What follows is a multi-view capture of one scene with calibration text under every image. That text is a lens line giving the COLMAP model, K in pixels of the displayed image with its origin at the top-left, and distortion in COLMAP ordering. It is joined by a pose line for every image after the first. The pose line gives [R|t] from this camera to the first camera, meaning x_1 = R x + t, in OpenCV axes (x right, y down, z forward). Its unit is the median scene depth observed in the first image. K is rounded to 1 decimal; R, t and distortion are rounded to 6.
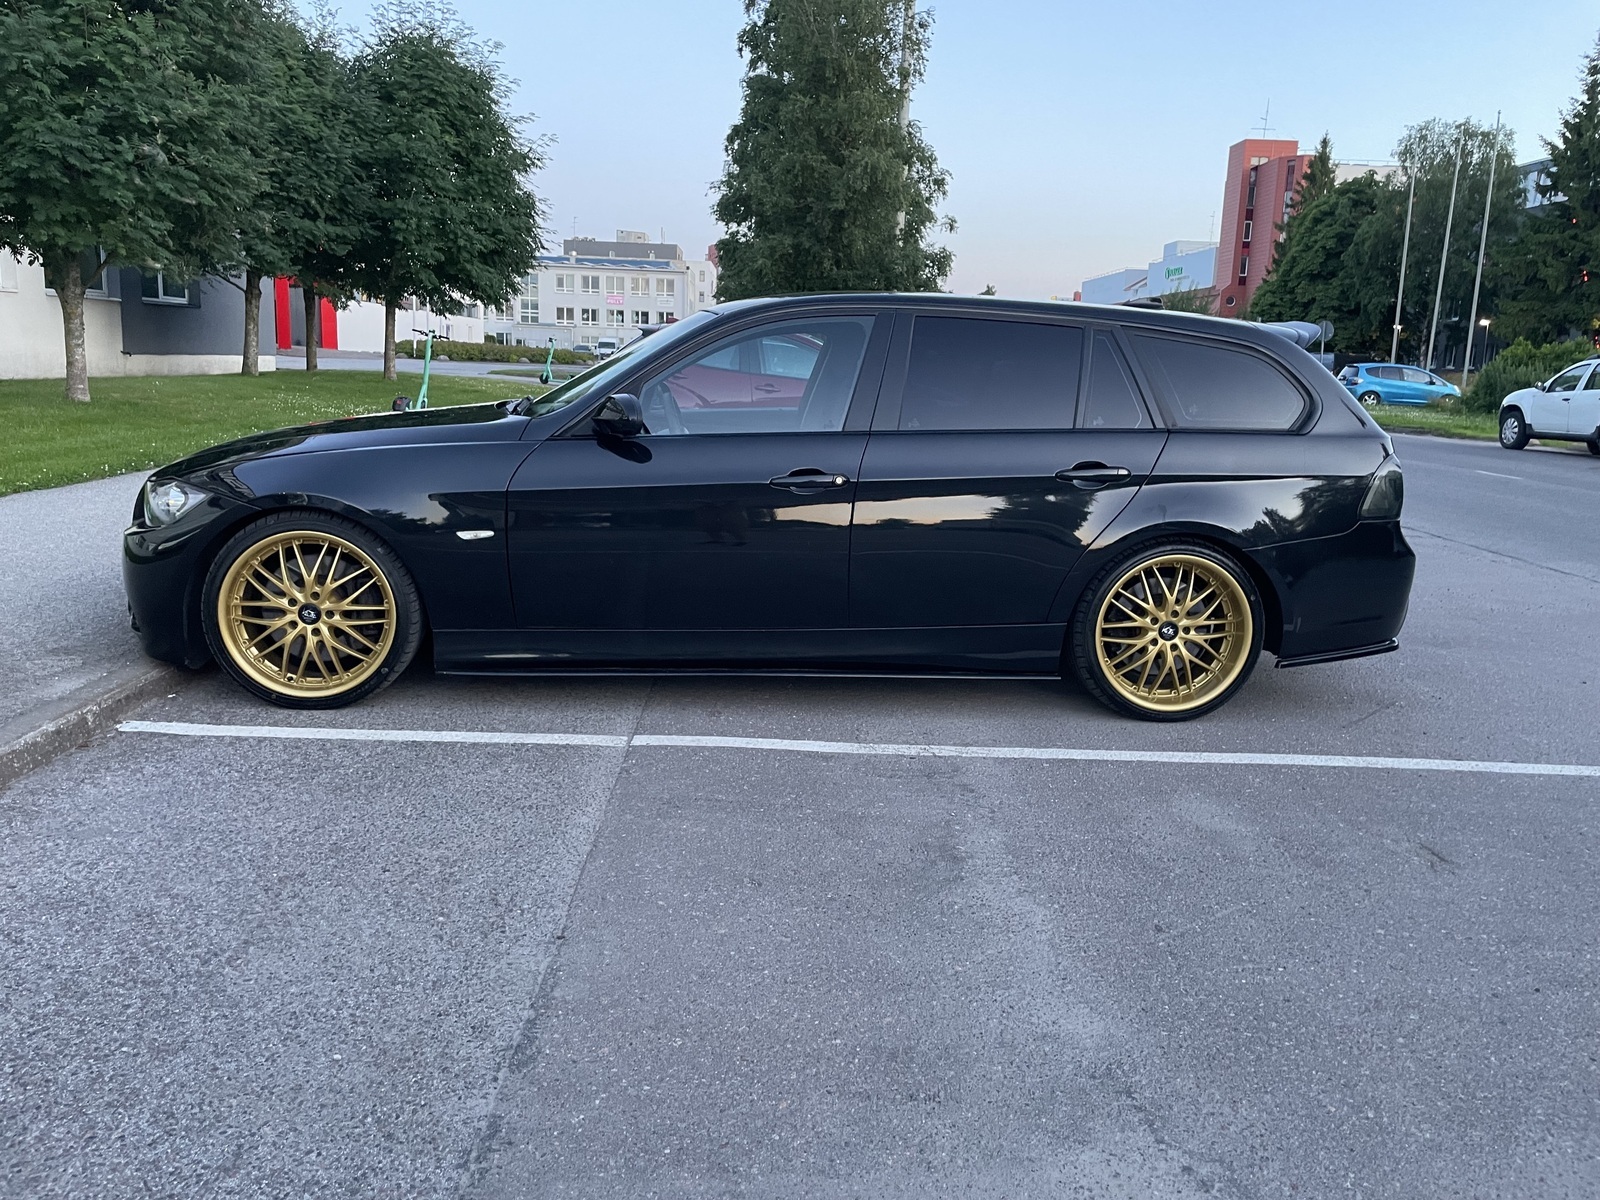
lens RADIAL K [[1231.6, 0, 805.6], [0, 1231.6, 575.1], [0, 0, 1]] dist [0.092673, -0.128773]
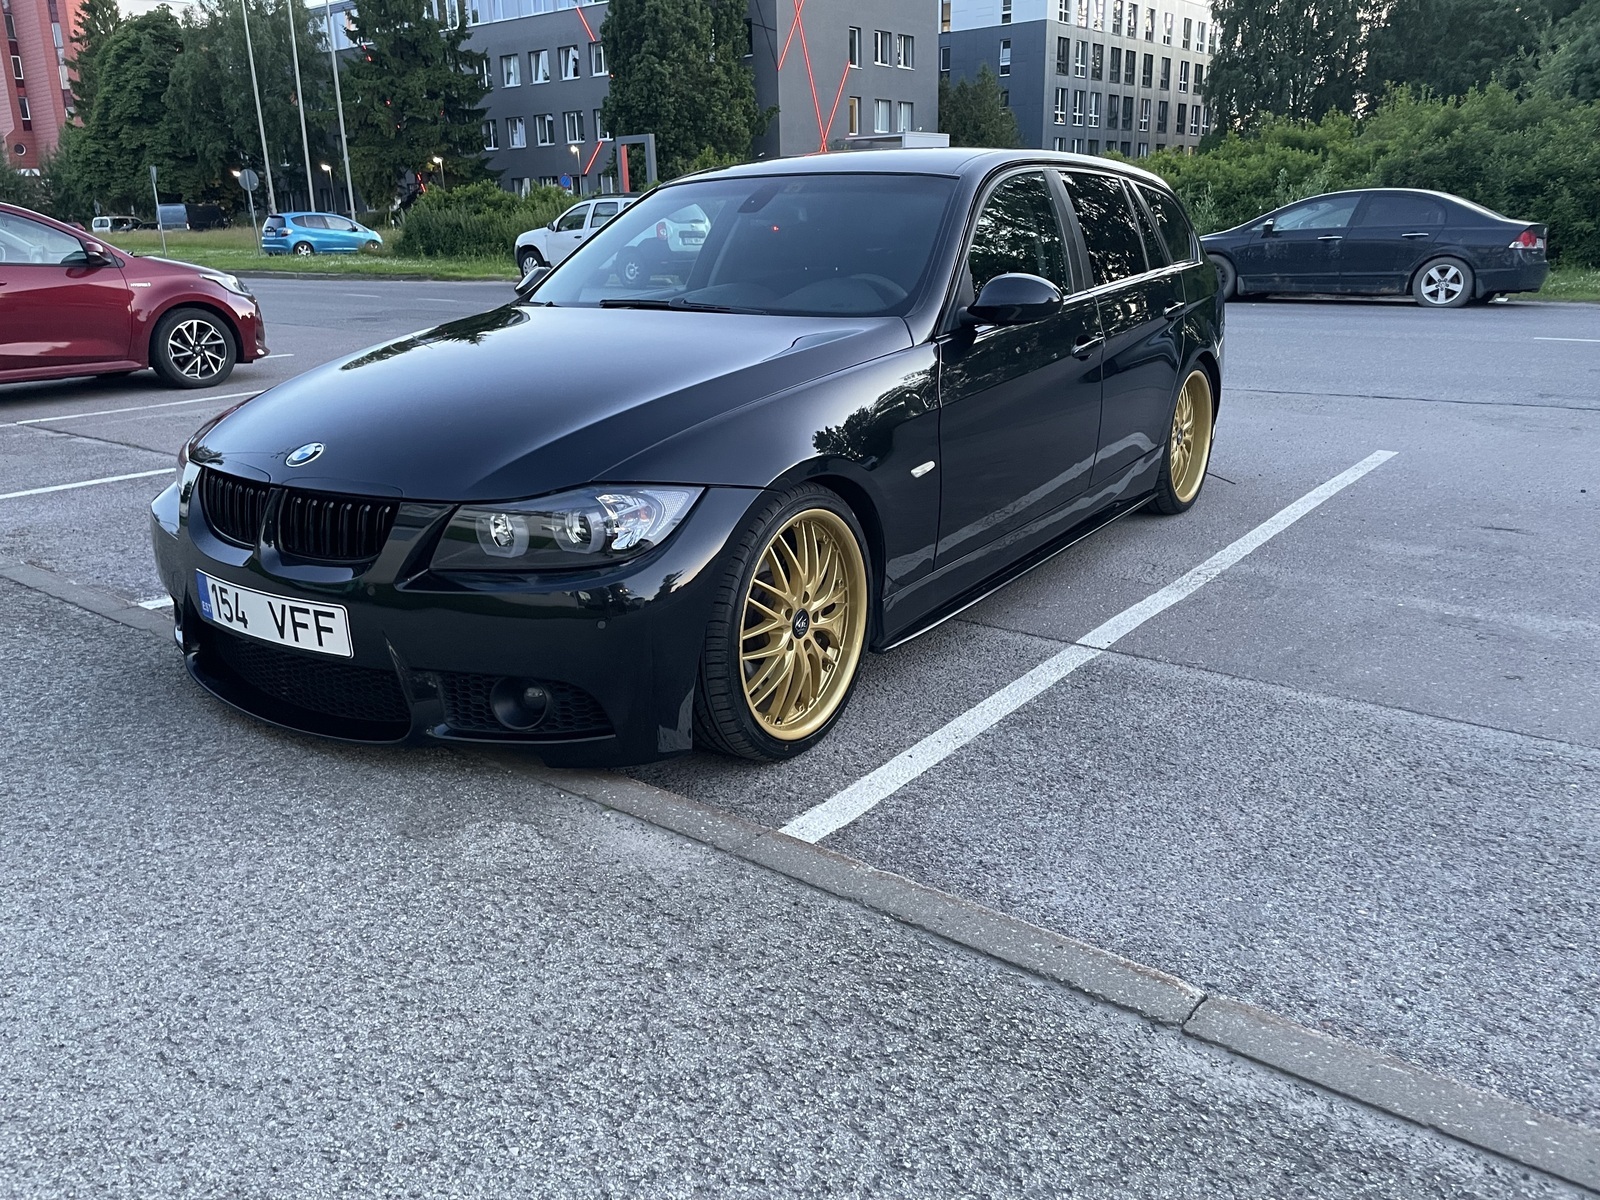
lens RADIAL K [[1231.6, 0, 805.6], [0, 1231.6, 575.1], [0, 0, 1]] dist [0.092673, -0.128773]
pose [[0.622284, -0.266657, 0.735973, -0.178890], [0.180770, 0.963730, 0.196331, -0.026668], [-0.761633, 0.010868, 0.647918, 0.103355]]
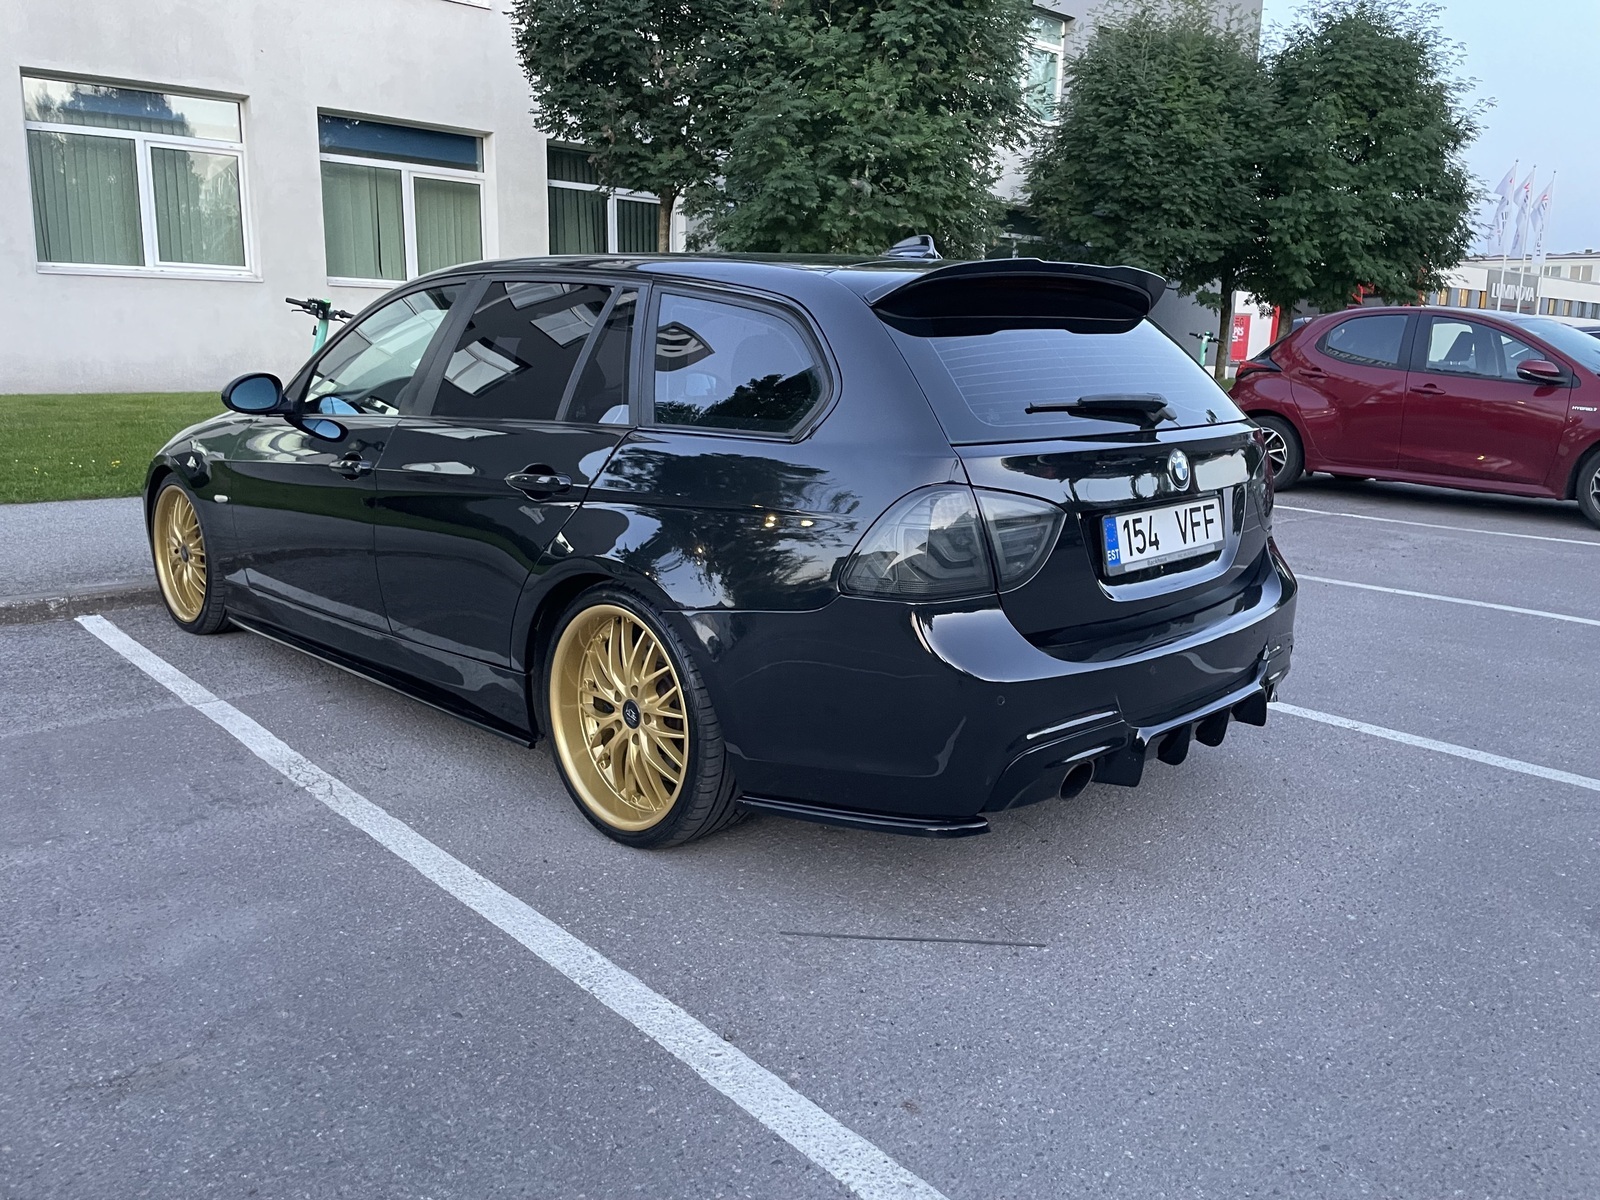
lens RADIAL K [[1231.6, 0, 805.6], [0, 1231.6, 575.1], [0, 0, 1]] dist [0.092673, -0.128773]
pose [[0.645166, 0.117848, -0.754899, 0.181774], [-0.126677, 0.990857, 0.046421, -0.016188], [0.753467, 0.065679, 0.654197, 0.127665]]
